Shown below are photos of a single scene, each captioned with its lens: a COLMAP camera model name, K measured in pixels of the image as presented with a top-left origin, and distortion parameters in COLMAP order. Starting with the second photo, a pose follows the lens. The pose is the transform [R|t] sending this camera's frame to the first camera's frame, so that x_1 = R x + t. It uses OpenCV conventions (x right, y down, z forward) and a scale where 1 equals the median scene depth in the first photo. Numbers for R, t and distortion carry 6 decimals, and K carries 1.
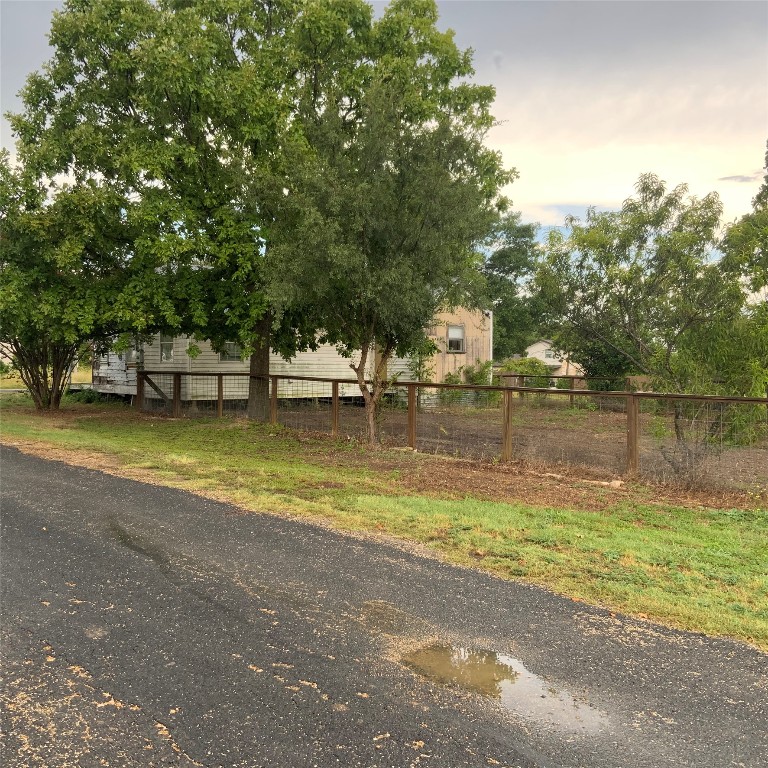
lens RADIAL K [[991.5, 0, 384.8], [0, 991.5, 385.3], [0, 0, 1]] dist [0.037417, 0.000000]
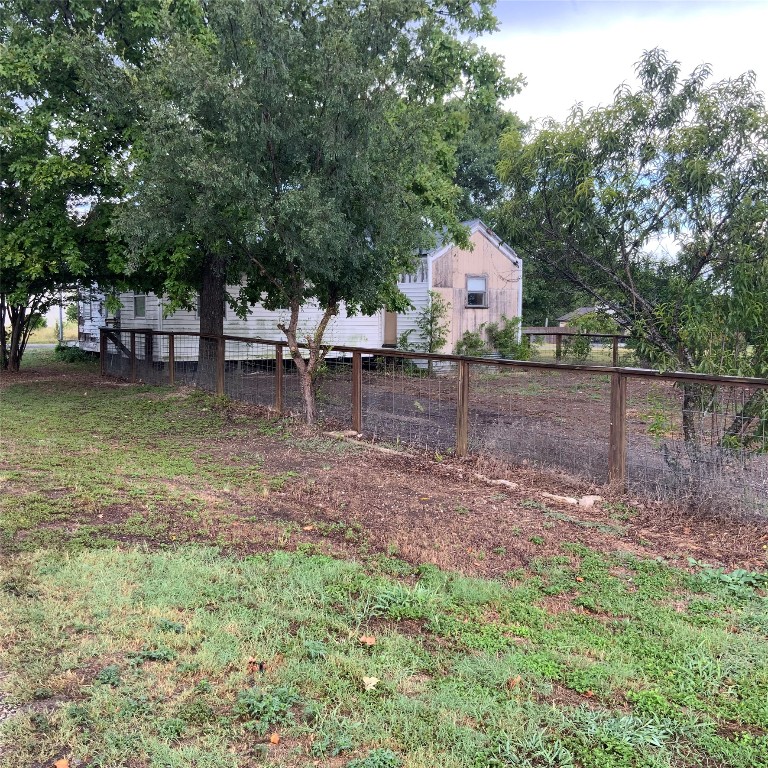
lens RADIAL K [[991.5, 0, 383.2], [0, 991.5, 383.0], [0, 0, 1]] dist [0.037417, 0.000000]
pose [[0.996388, 0.008856, -0.084455, 0.090388], [-0.005106, 0.998996, 0.044514, -0.007606], [0.084765, -0.043922, 0.995432, 0.187322]]
